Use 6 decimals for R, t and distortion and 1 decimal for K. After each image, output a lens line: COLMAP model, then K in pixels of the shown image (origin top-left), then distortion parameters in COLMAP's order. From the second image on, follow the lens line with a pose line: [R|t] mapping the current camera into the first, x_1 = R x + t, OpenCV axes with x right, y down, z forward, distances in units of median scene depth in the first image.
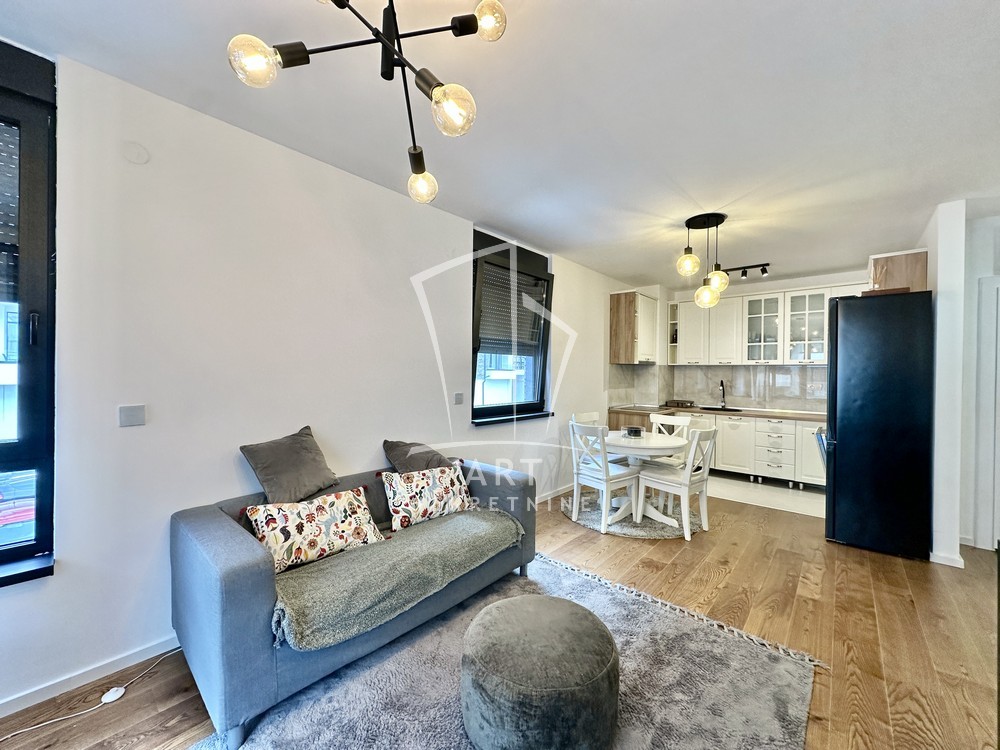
lens RADIAL K [[398.8, 0, 499.7], [0, 398.8, 374.9], [0, 0, 1]] dist [-0.000522, -0.000304]
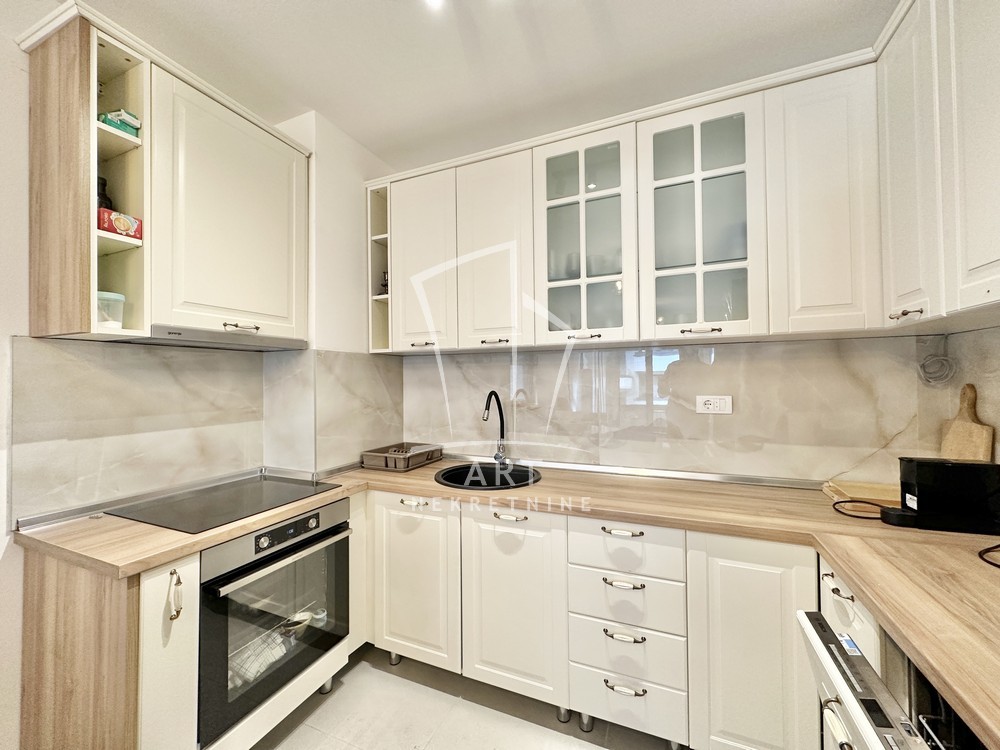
lens RADIAL K [[398.8, 0, 500.8], [0, 398.8, 374.5], [0, 0, 1]] dist [-0.000522, -0.000304]
pose [[0.948807, -0.015015, 0.315499, 0.484819], [0.021909, 0.999592, -0.018317, 0.005218], [-0.315096, 0.024292, 0.948749, 0.704336]]
